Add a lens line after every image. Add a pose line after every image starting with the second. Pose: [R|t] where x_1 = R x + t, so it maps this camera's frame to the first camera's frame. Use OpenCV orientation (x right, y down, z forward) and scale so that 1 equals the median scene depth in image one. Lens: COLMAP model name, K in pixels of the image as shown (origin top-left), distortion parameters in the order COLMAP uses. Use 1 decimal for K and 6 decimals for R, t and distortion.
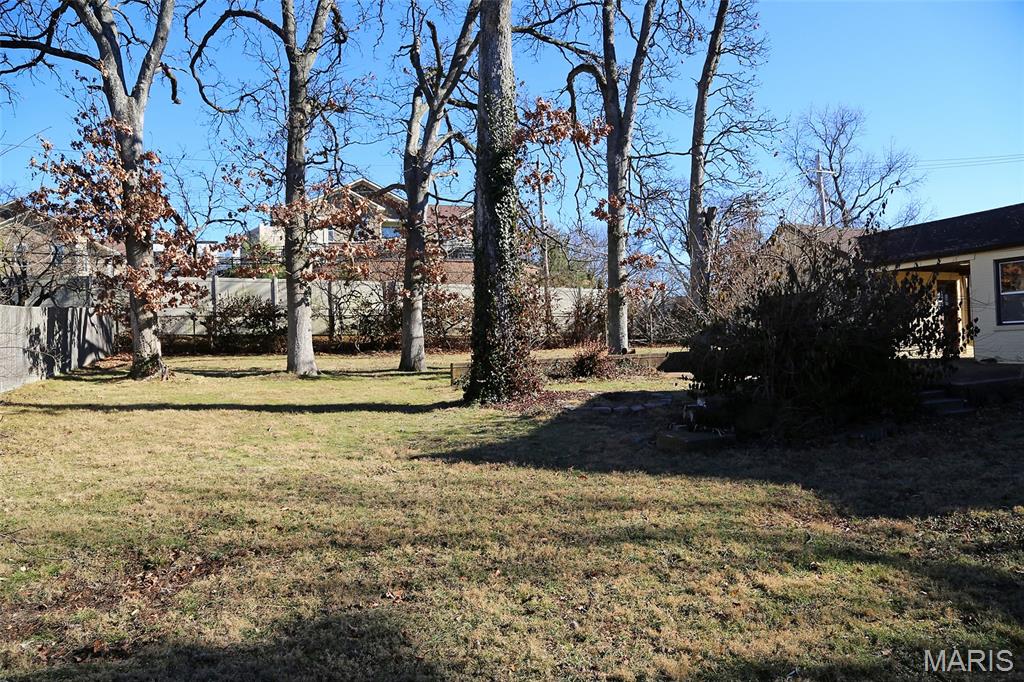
lens RADIAL K [[701.2, 0, 512.0], [0, 701.2, 341.0], [0, 0, 1]] dist [-0.092214, 0.002349]
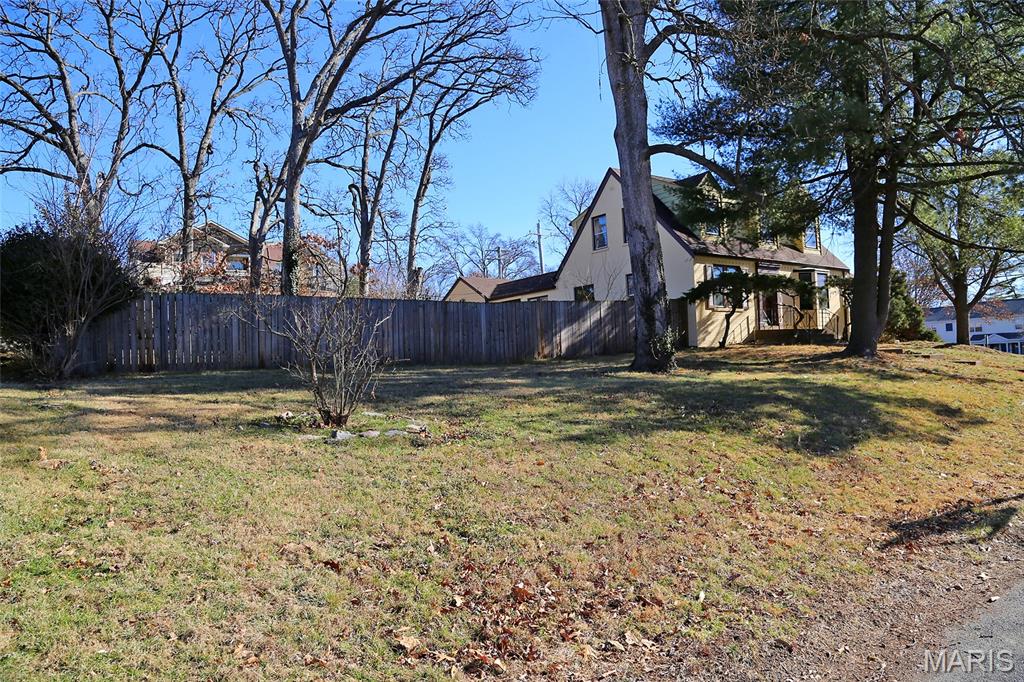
lens RADIAL K [[701.2, 0, 512.0], [0, 701.2, 341.0], [0, 0, 1]] dist [-0.092214, 0.002349]
pose [[0.975749, 0.009429, 0.218689, 0.123517], [-0.000446, 0.999155, -0.041088, 0.081682], [-0.218891, 0.039994, 0.974929, -0.904982]]
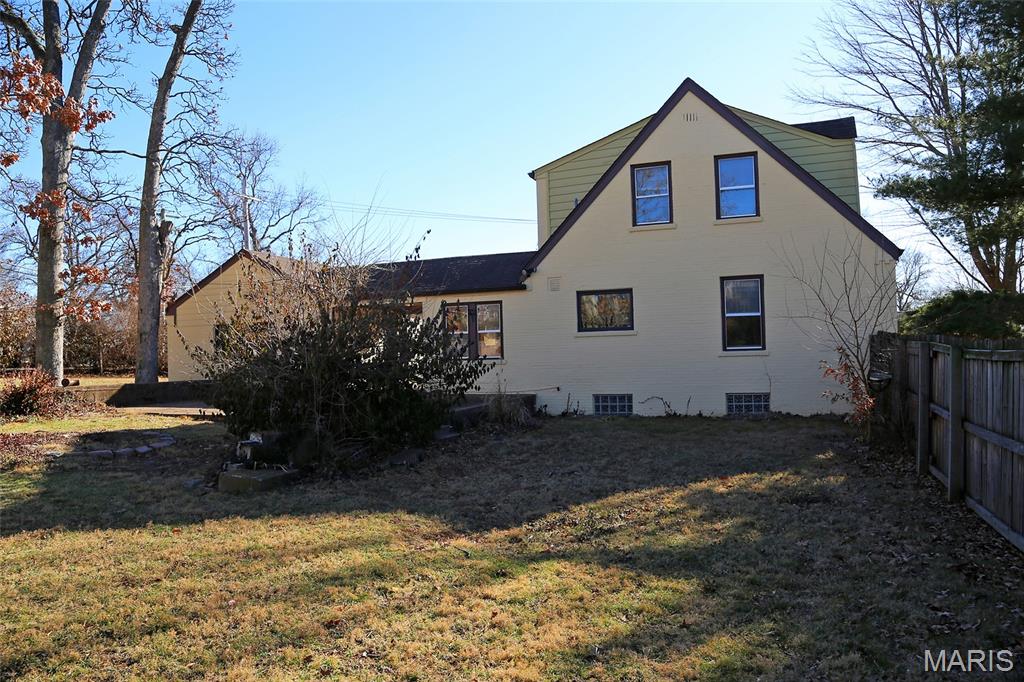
lens RADIAL K [[751.1, 0, 512.0], [0, 751.1, 341.0], [0, 0, 1]] dist [-0.072167, 0.044550]
pose [[0.677849, 0.040315, 0.734095, -0.109504], [-0.009756, 0.998901, -0.045849, 0.000324], [-0.735136, 0.023917, 0.677497, 0.032086]]
